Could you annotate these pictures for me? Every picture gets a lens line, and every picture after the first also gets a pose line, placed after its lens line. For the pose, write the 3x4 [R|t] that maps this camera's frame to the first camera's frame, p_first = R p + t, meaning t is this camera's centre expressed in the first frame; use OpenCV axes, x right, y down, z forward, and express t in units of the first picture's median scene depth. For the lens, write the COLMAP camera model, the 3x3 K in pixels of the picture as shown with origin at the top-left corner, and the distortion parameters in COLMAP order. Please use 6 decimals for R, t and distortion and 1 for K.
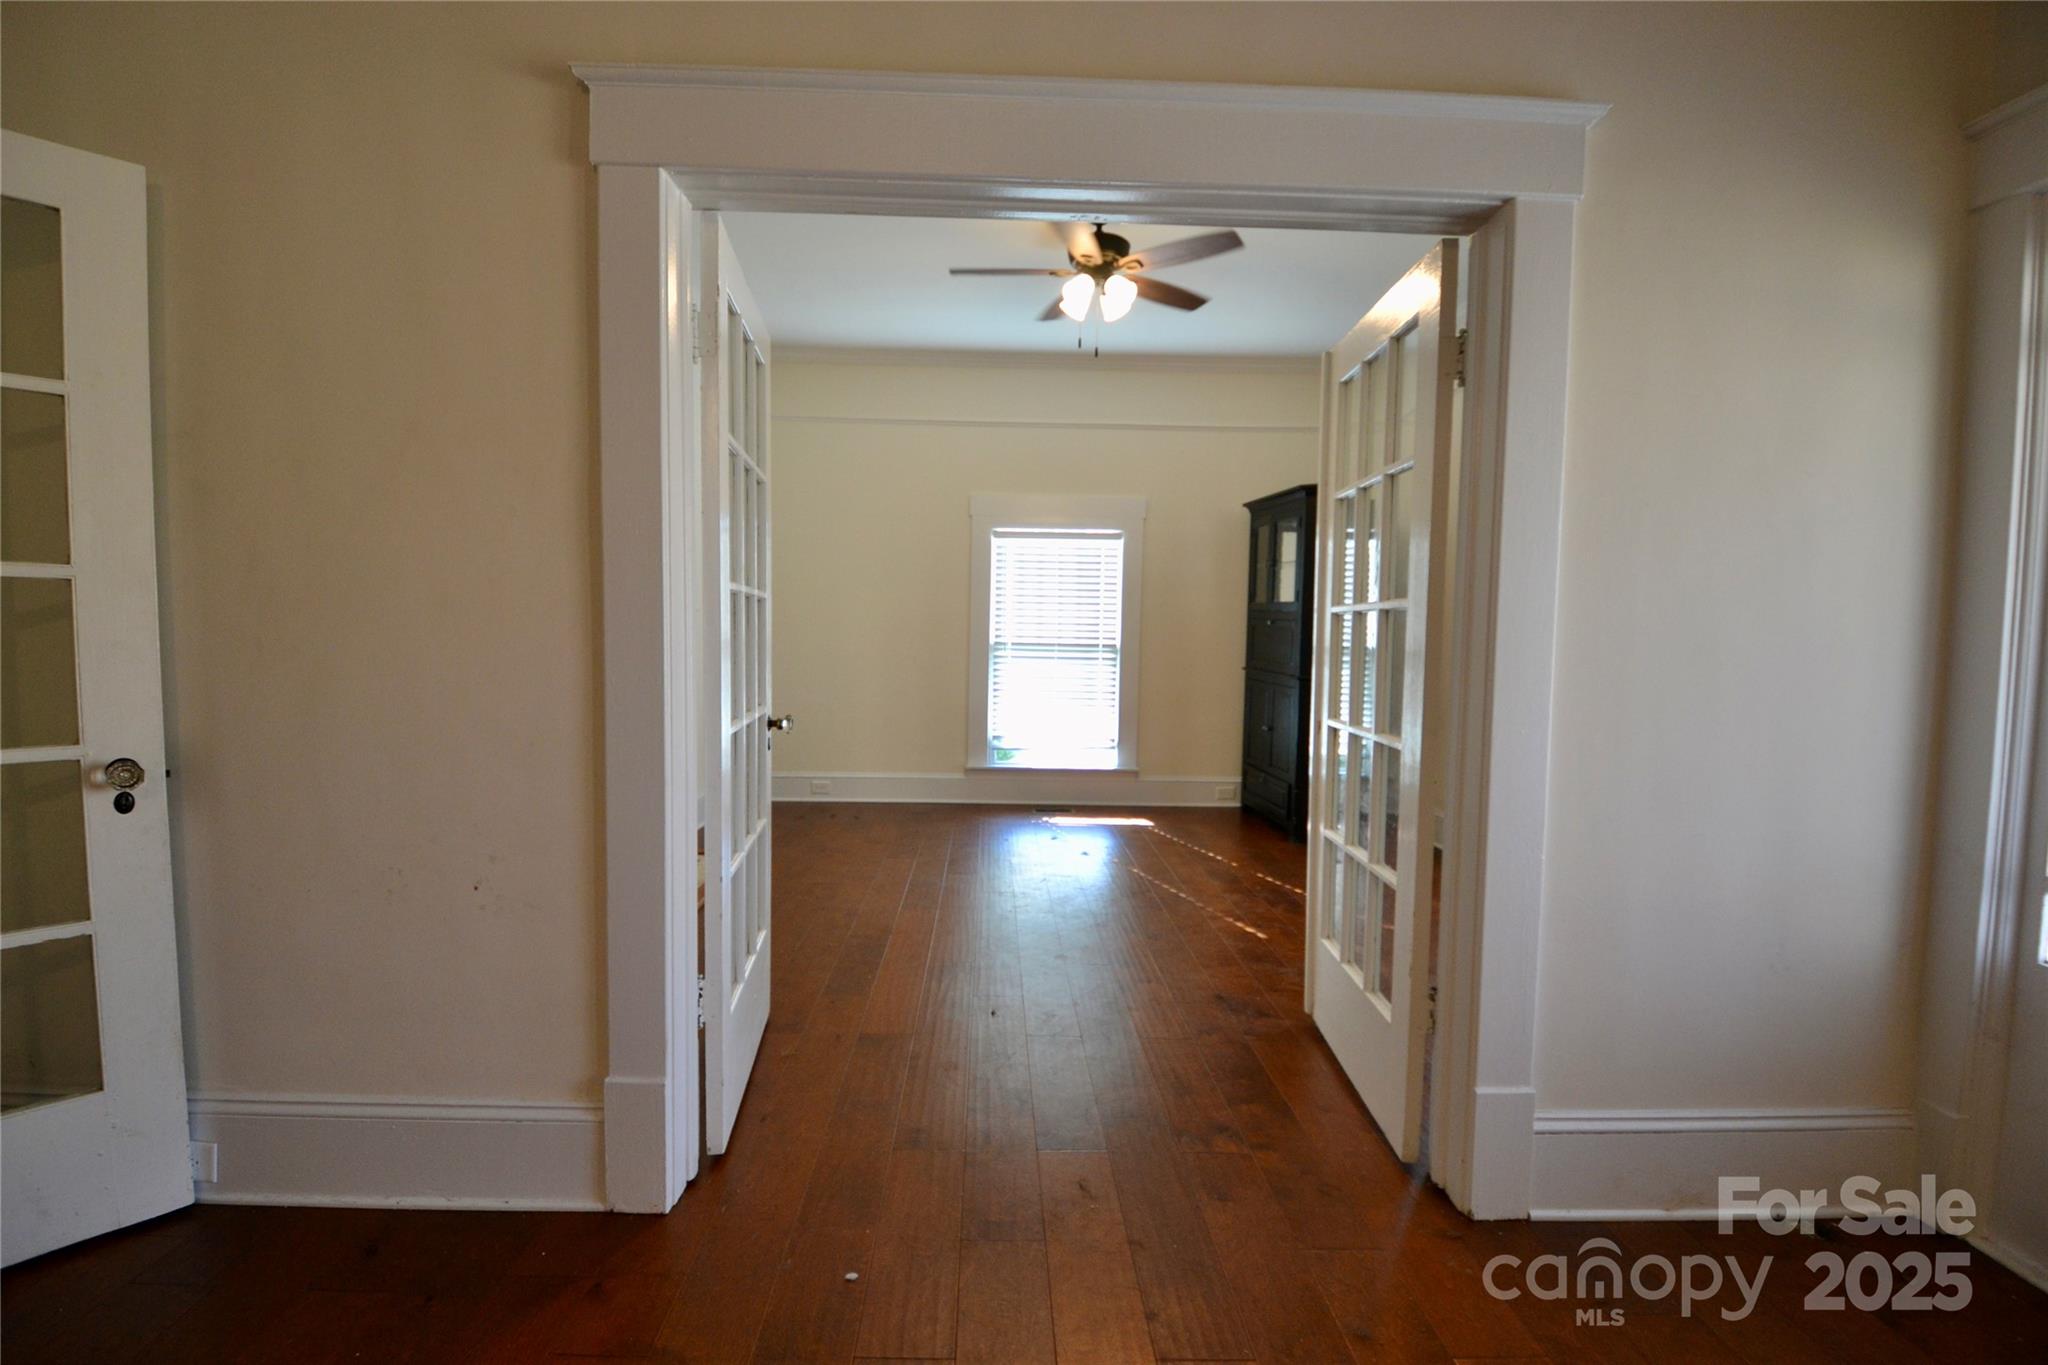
lens RADIAL K [[916.0, 0, 1010.2], [0, 916.0, 685.2], [0, 0, 1]] dist [0.034480, -0.042216]
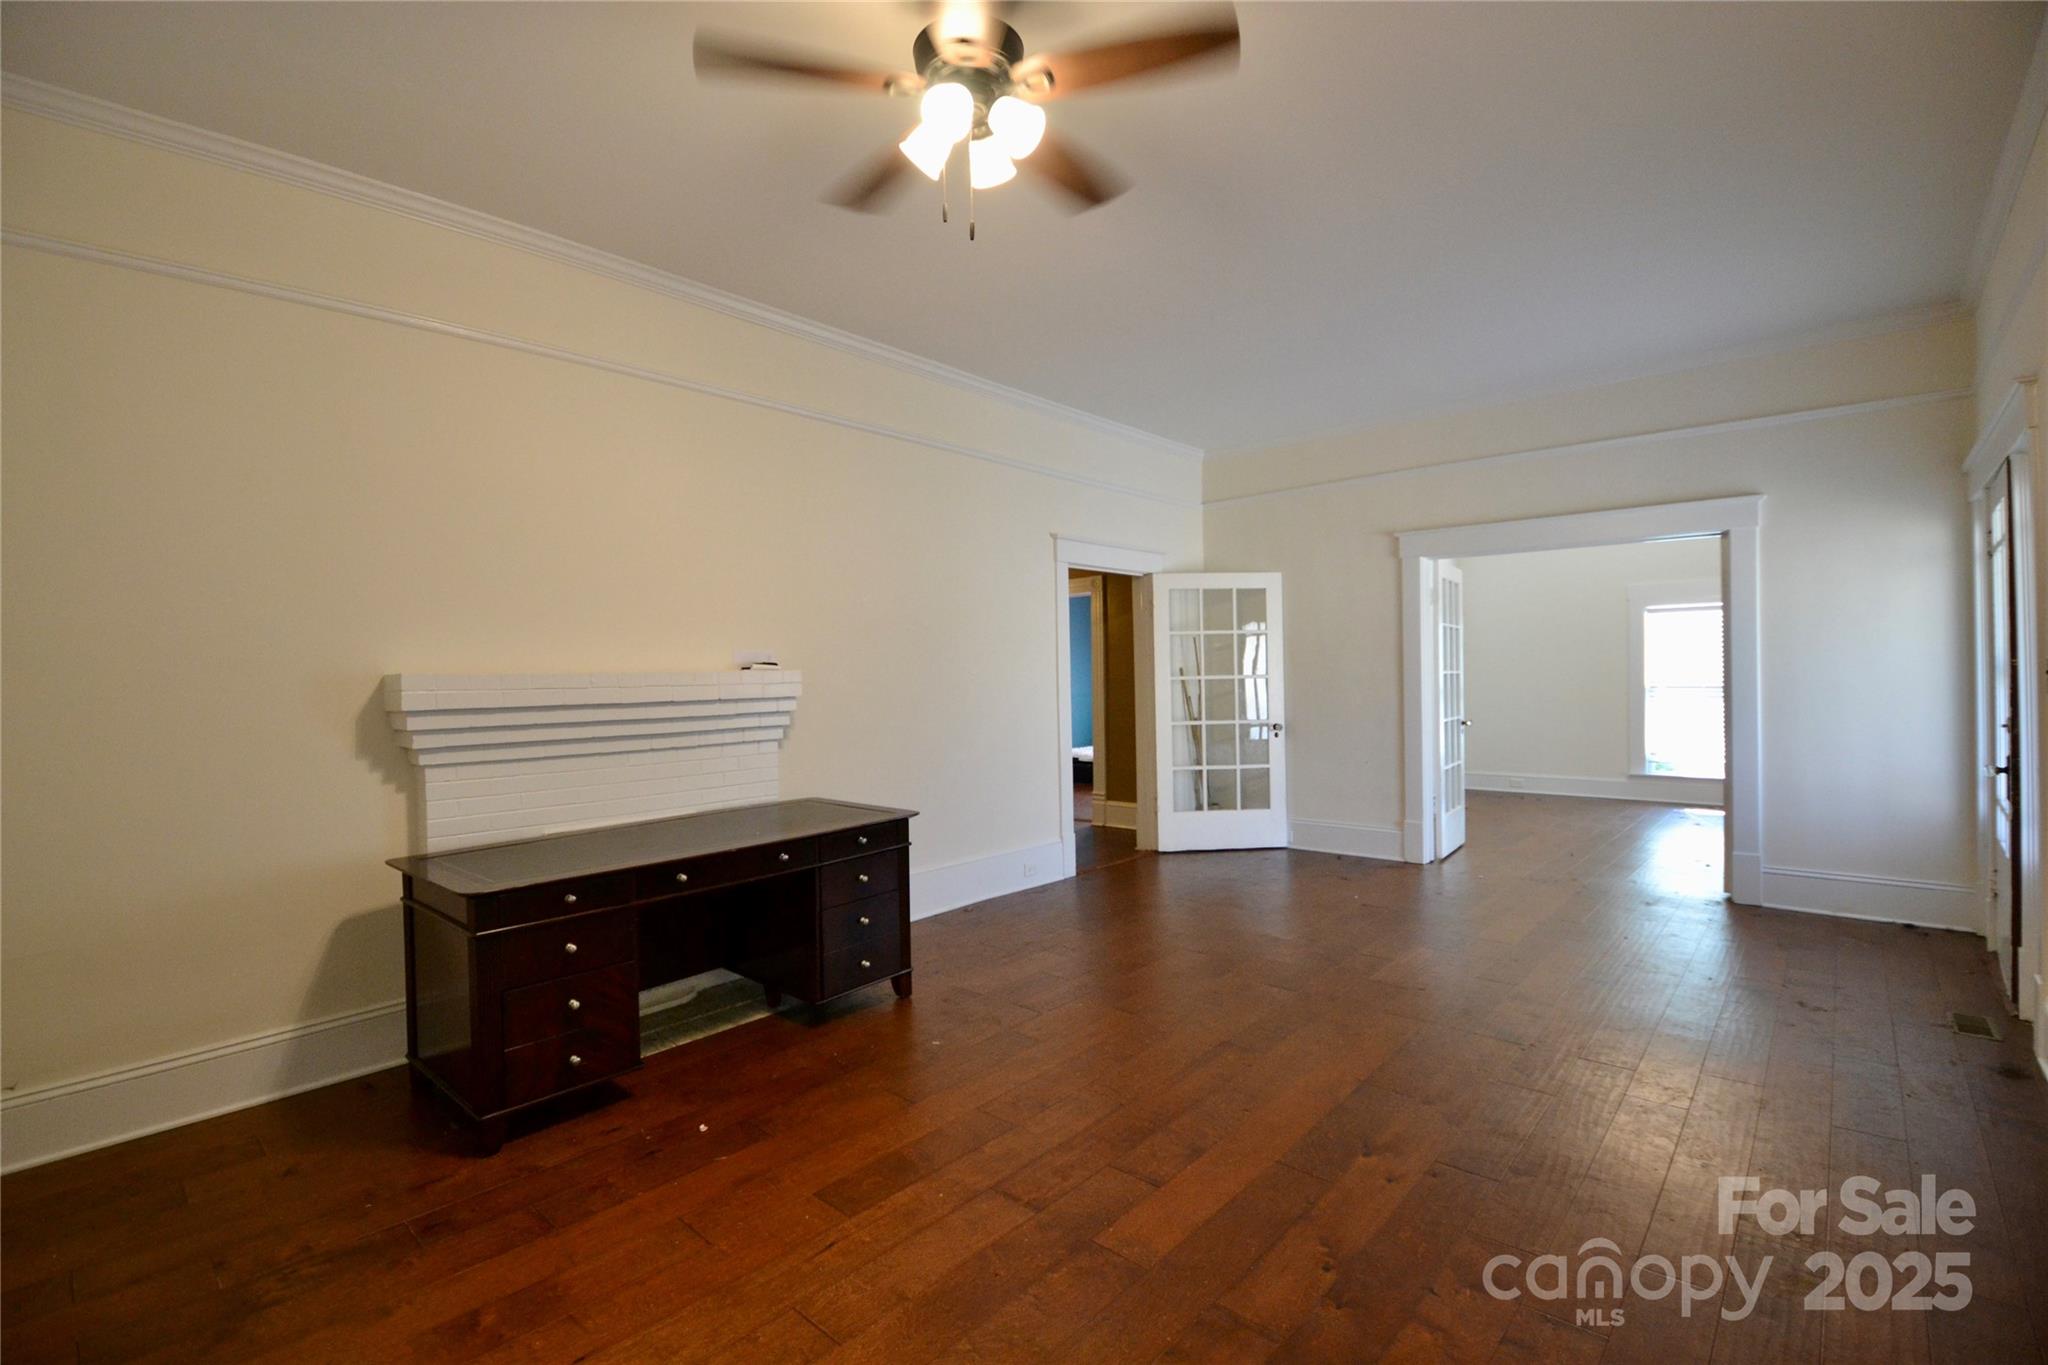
lens RADIAL K [[906.3, 0, 988.5], [0, 906.3, 685.7], [0, 0, 1]] dist [0.025195, -0.036187]
pose [[0.712292, -0.018914, -0.701629, 0.804922], [-0.015414, 0.998974, -0.042577, 0.094753], [0.701714, 0.041142, 0.711270, -2.402586]]
